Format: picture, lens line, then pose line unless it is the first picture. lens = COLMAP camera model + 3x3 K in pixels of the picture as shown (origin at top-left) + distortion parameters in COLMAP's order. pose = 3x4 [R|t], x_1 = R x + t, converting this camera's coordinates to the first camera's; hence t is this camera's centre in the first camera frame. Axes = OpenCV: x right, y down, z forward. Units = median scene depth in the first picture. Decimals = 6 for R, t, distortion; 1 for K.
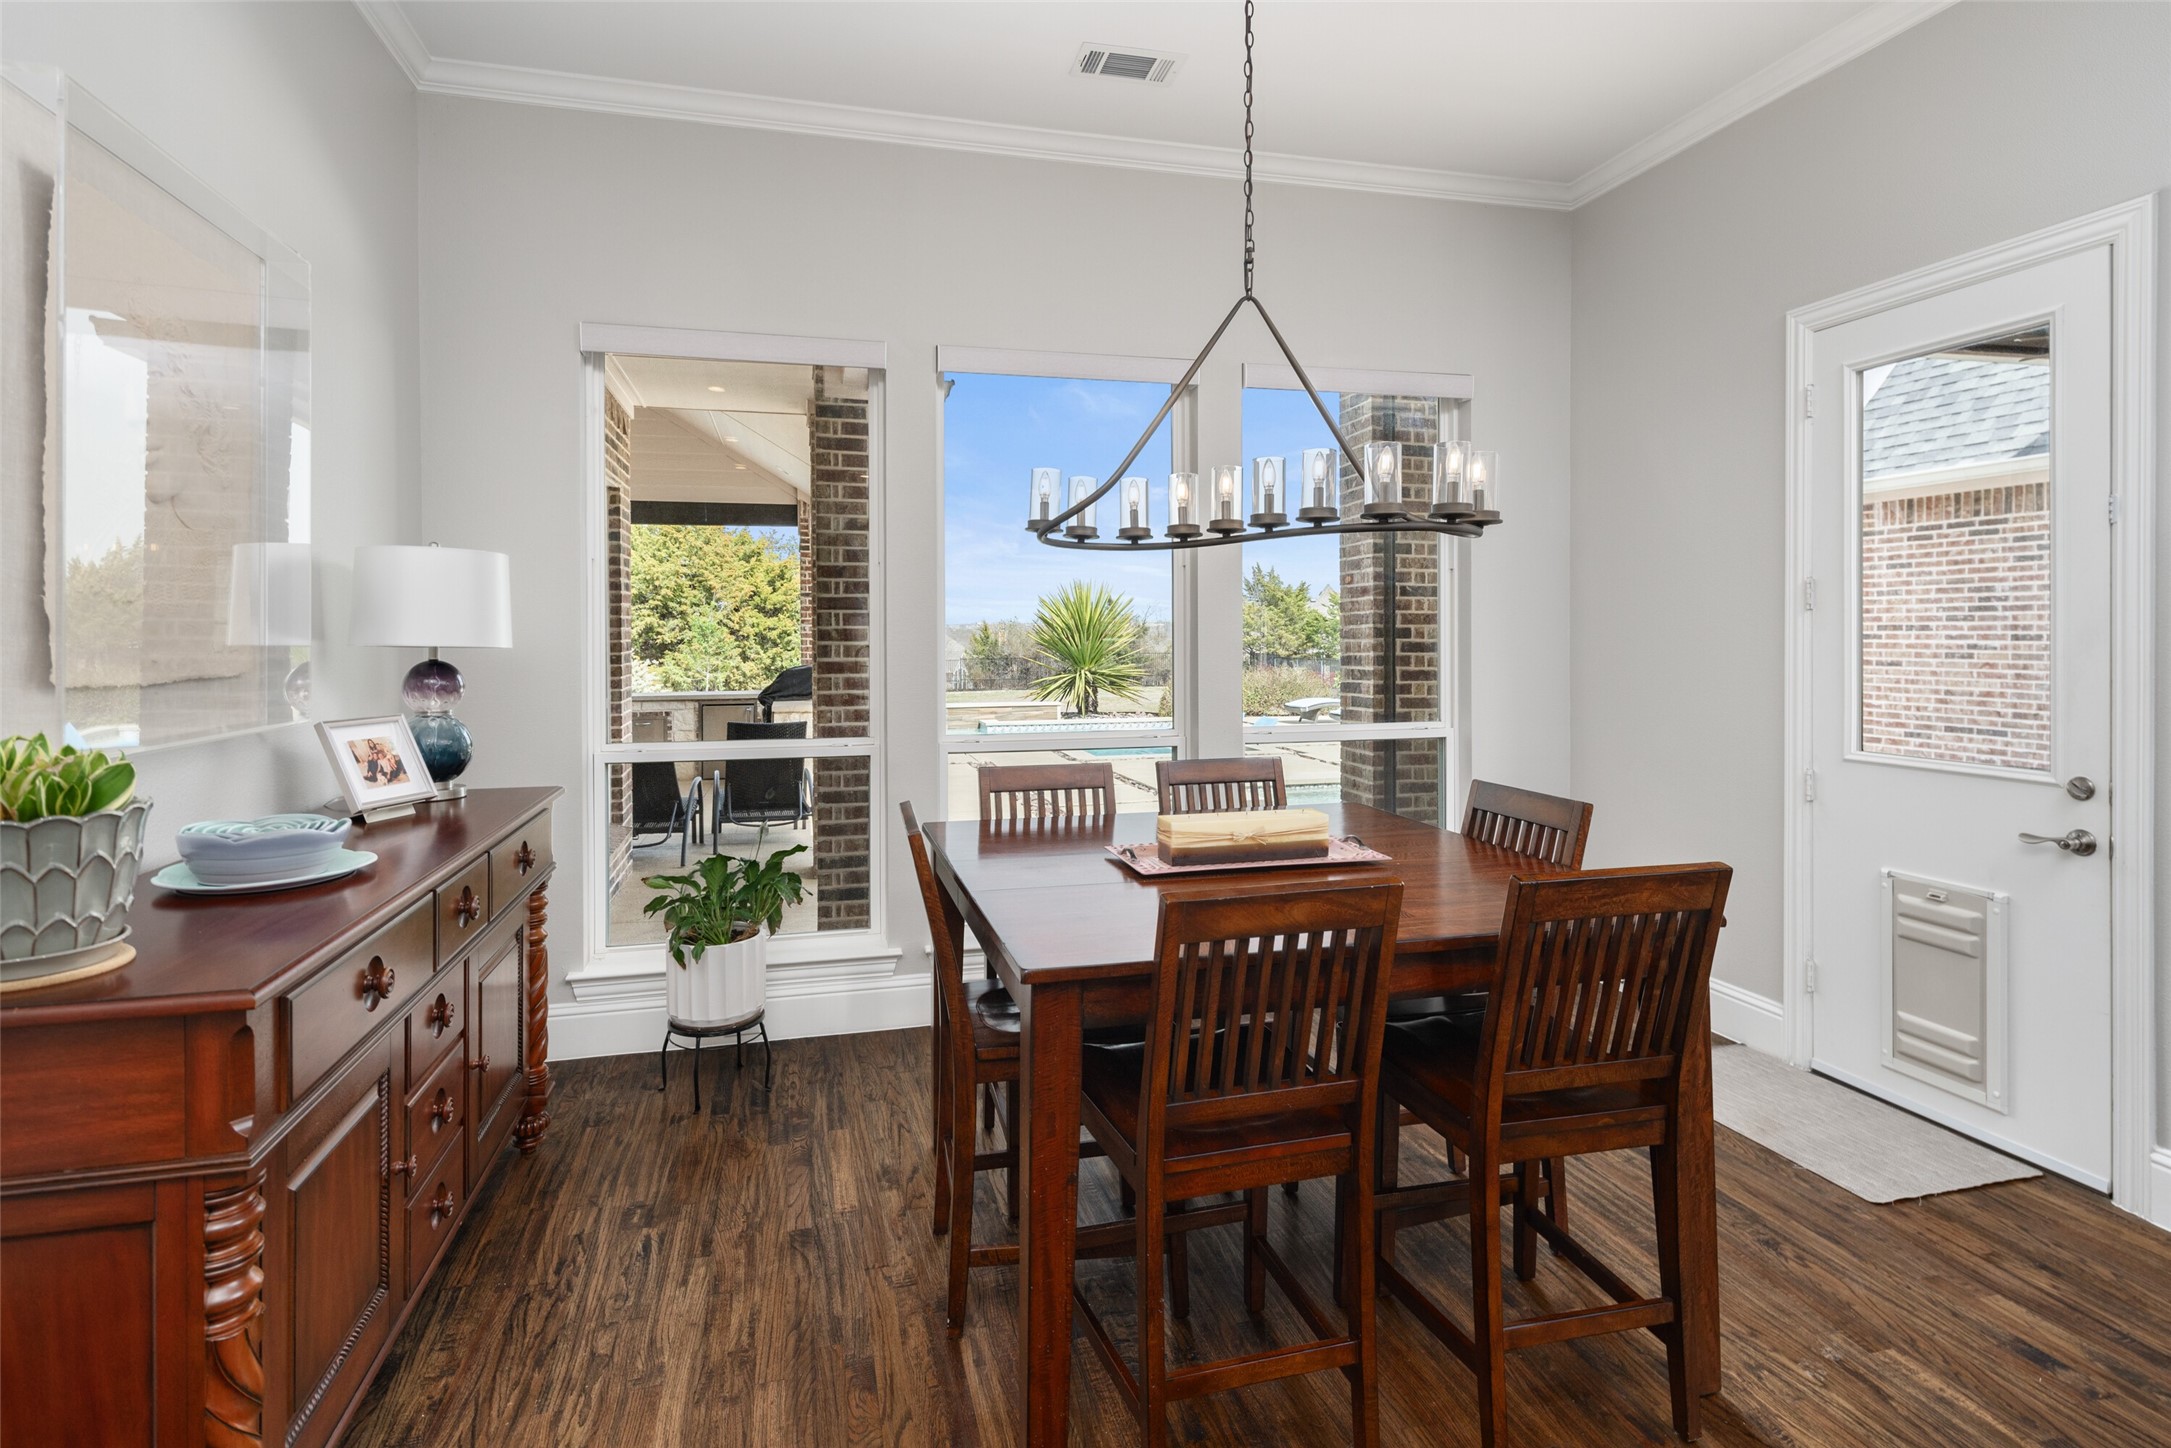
lens RADIAL K [[1046.6, 0, 1087.0], [0, 1046.6, 639.3], [0, 0, 1]] dist [0.016300, 0.000101]
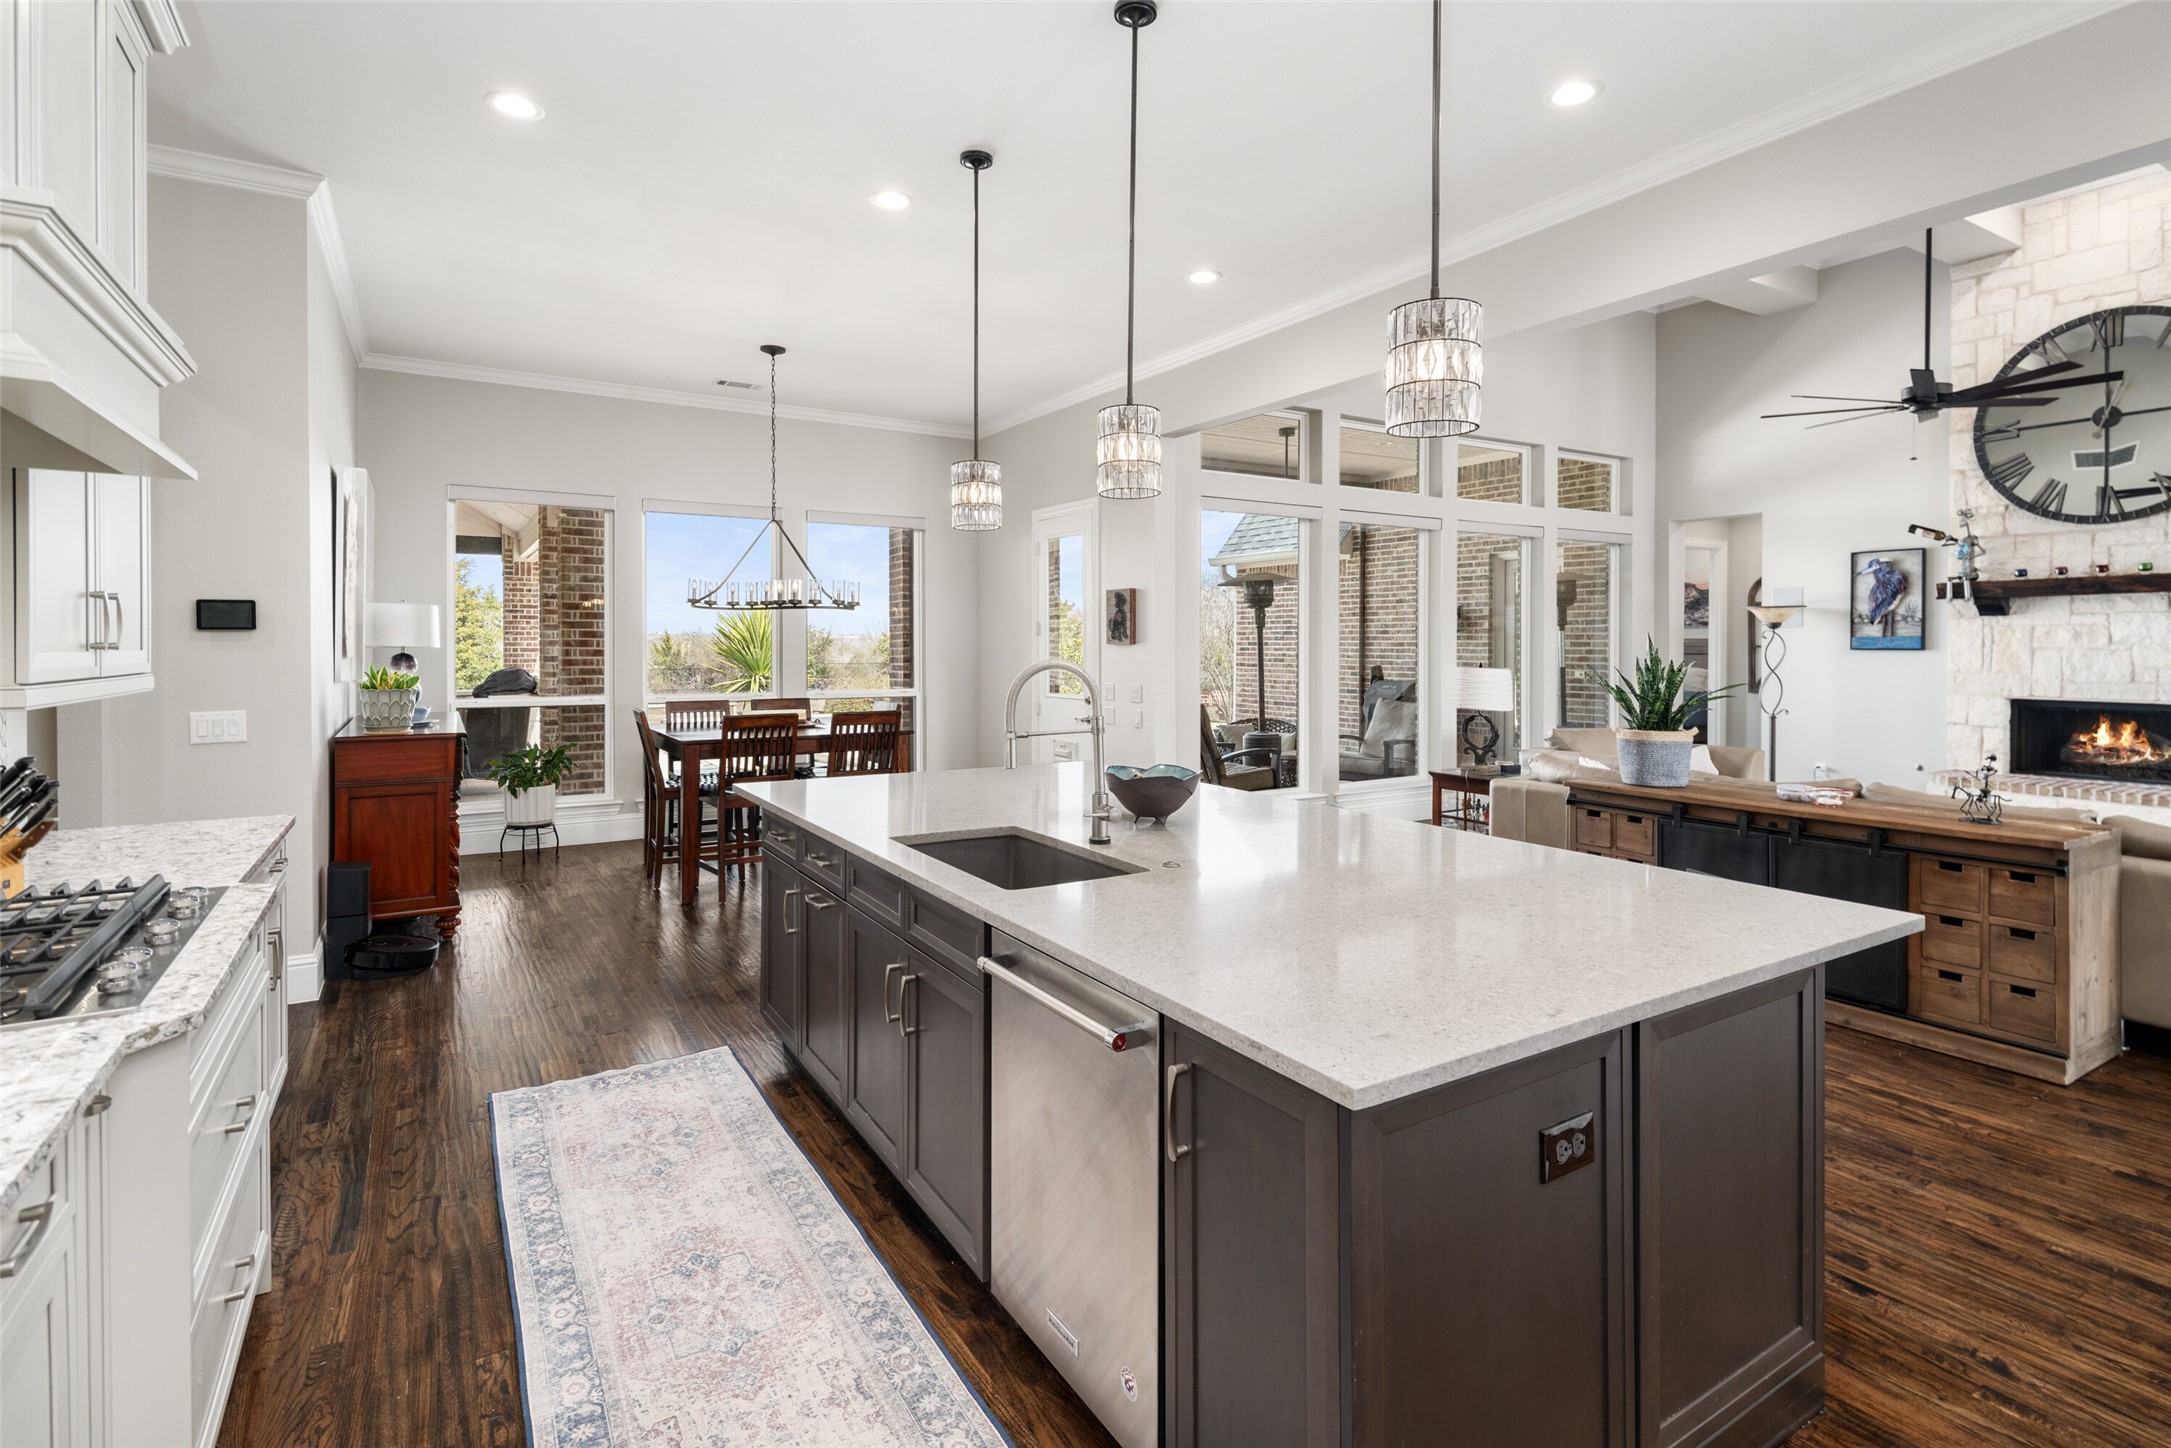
lens RADIAL K [[1046.6, 0, 1087.0], [0, 1046.6, 639.3], [0, 0, 1]] dist [0.016300, 0.000101]
pose [[0.959972, 0.007456, 0.279996, 0.133252], [-0.004087, 0.999912, -0.012613, 0.011546], [-0.280065, 0.010964, 0.959918, -1.404316]]
